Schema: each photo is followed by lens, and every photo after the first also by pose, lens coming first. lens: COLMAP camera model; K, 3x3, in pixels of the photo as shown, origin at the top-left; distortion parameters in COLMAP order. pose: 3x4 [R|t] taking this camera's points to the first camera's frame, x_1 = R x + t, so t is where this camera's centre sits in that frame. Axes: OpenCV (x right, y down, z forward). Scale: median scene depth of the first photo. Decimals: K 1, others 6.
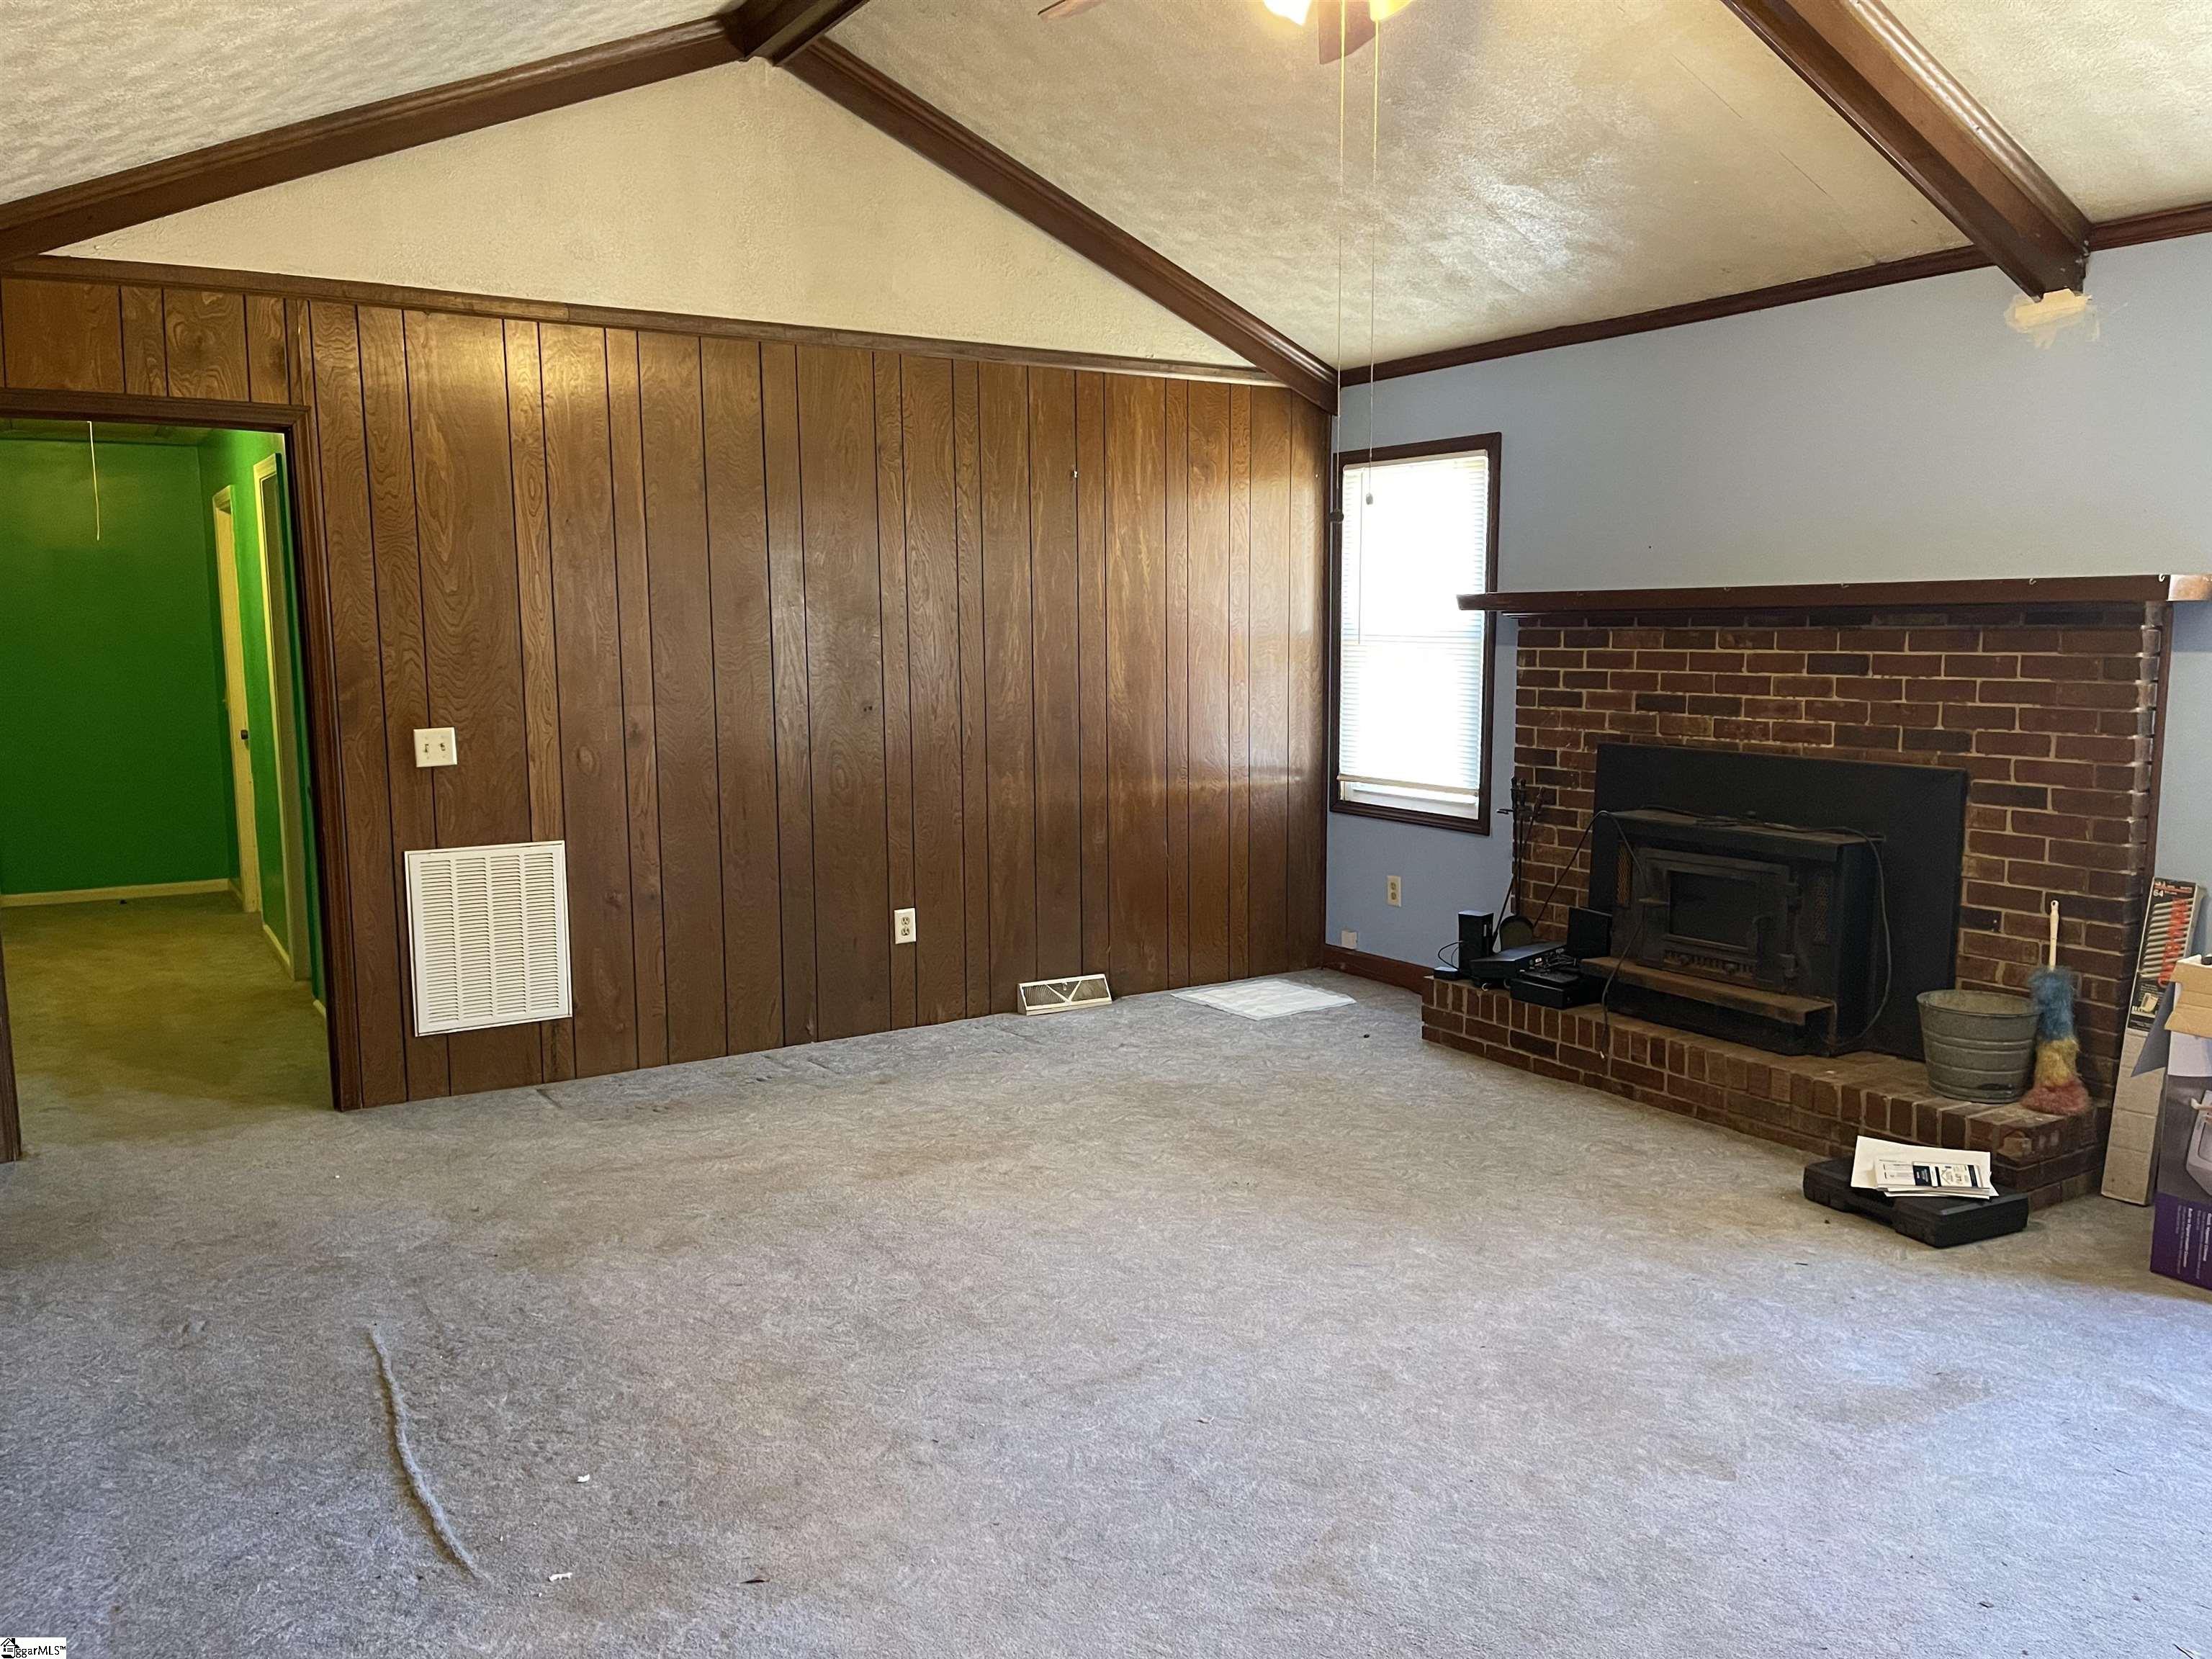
lens RADIAL K [[1669.7, 0, 1113.9], [0, 1669.7, 826.7], [0, 0, 1]] dist [0.039124, -0.012926]
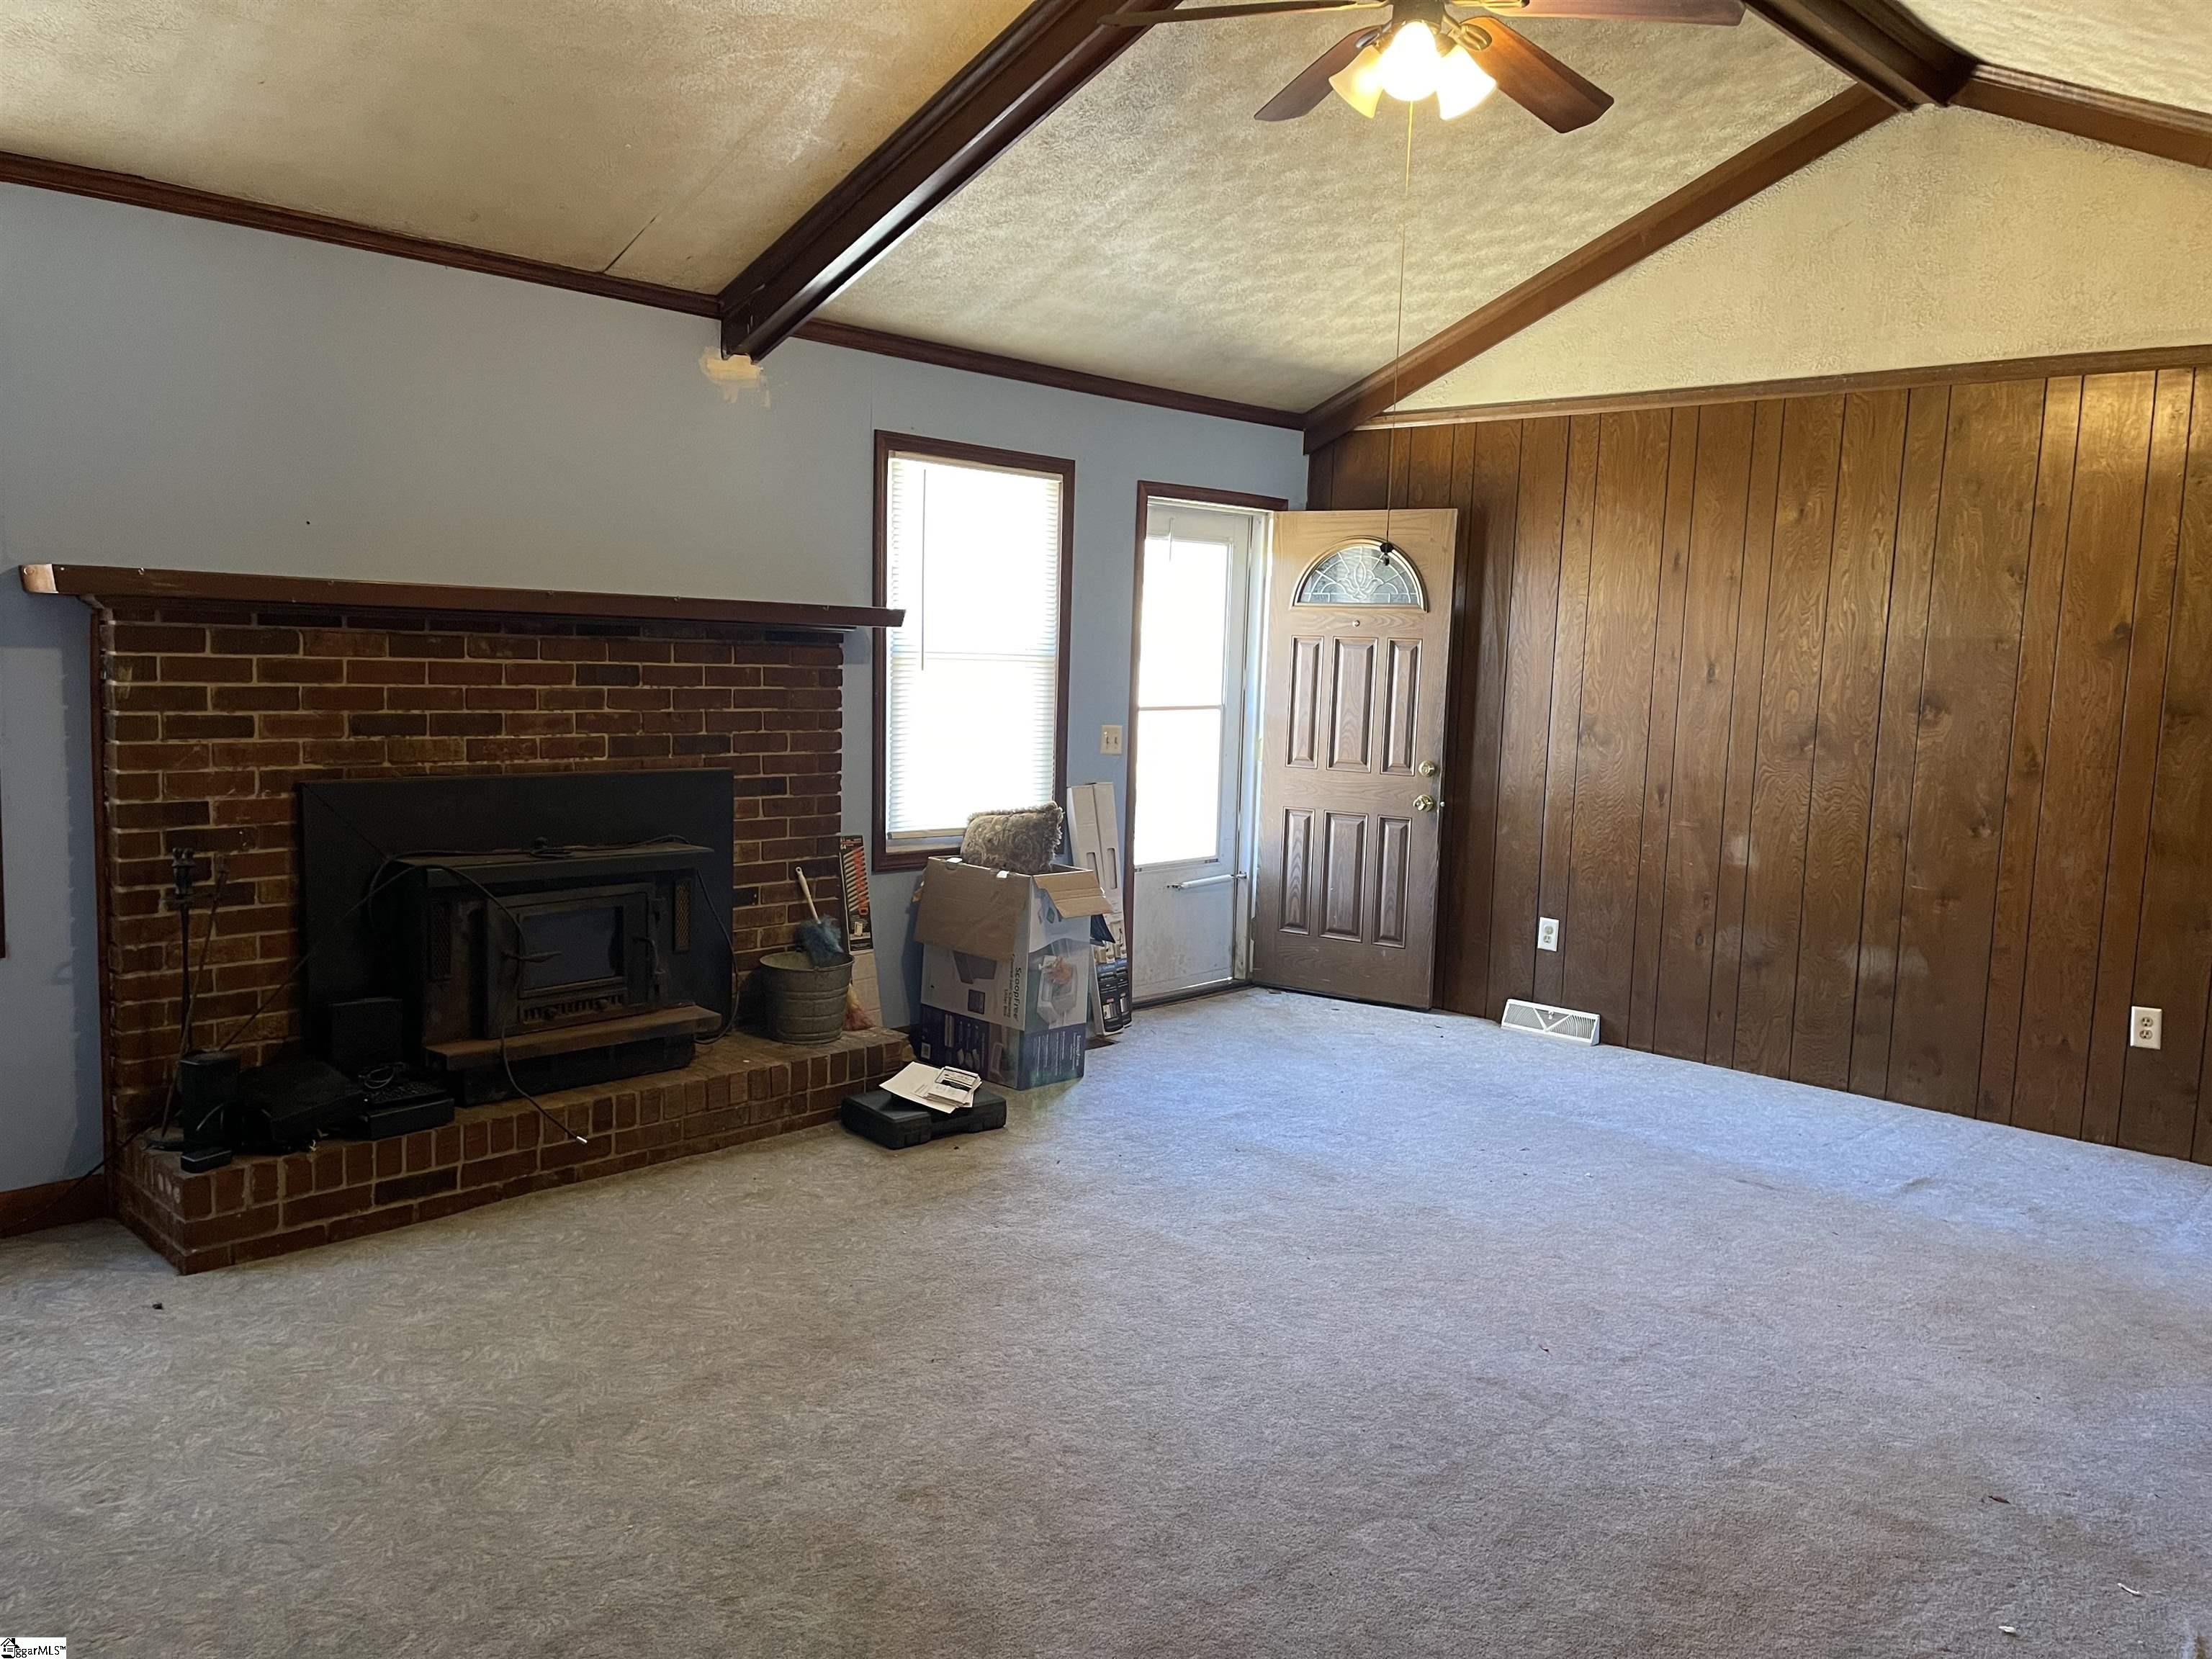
lens RADIAL K [[1669.7, 0, 1114.6], [0, 1669.7, 837.5], [0, 0, 1]] dist [0.039124, -0.012926]
pose [[-0.251060, -0.115450, 0.961062, -0.590517], [0.083922, 0.986527, 0.140432, -0.114429], [-0.964327, 0.115911, -0.237988, 0.947366]]
